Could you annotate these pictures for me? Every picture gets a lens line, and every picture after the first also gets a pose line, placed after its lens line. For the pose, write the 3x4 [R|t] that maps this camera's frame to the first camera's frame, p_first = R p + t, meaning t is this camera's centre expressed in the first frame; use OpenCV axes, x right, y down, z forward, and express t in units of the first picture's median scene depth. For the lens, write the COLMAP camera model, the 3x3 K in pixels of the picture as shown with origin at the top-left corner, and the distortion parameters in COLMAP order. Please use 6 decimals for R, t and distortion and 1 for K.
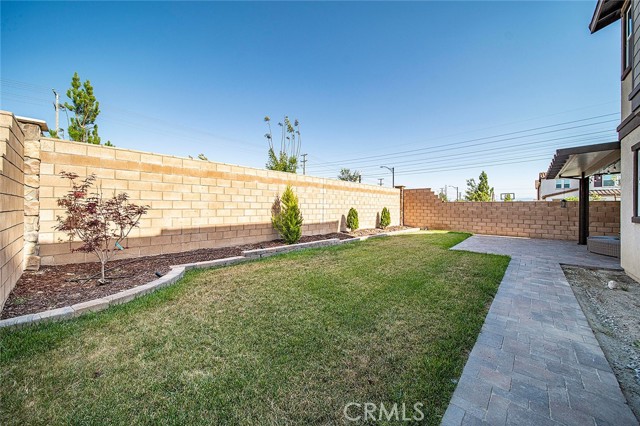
lens RADIAL K [[230.4, 0, 320.0], [0, 230.4, 213.0], [0, 0, 1]] dist [-0.000875, -0.000144]
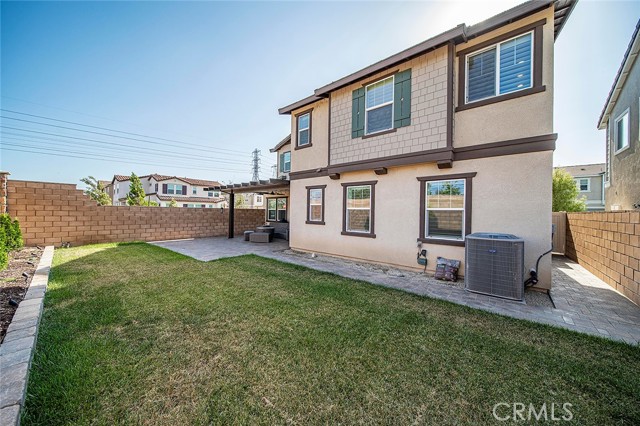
lens RADIAL K [[223.3, 0, 320.8], [0, 223.3, 211.5], [0, 0, 1]] dist [-0.000578, -0.000094]
pose [[-0.036649, -0.007600, 0.999299, -0.294464], [0.009811, 0.999920, 0.007965, -0.037256], [-0.999280, 0.010096, -0.036572, 0.438114]]
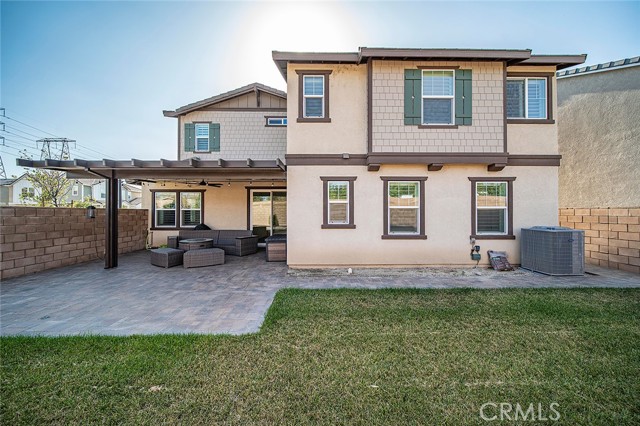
lens RADIAL K [[223.3, 0, 320.8], [0, 223.3, 211.5], [0, 0, 1]] dist [-0.000578, -0.000094]
pose [[-0.680378, -0.004284, 0.732849, 0.148352], [0.013921, 0.999727, 0.018768, -0.043365], [-0.732730, 0.022971, -0.680132, 0.919356]]
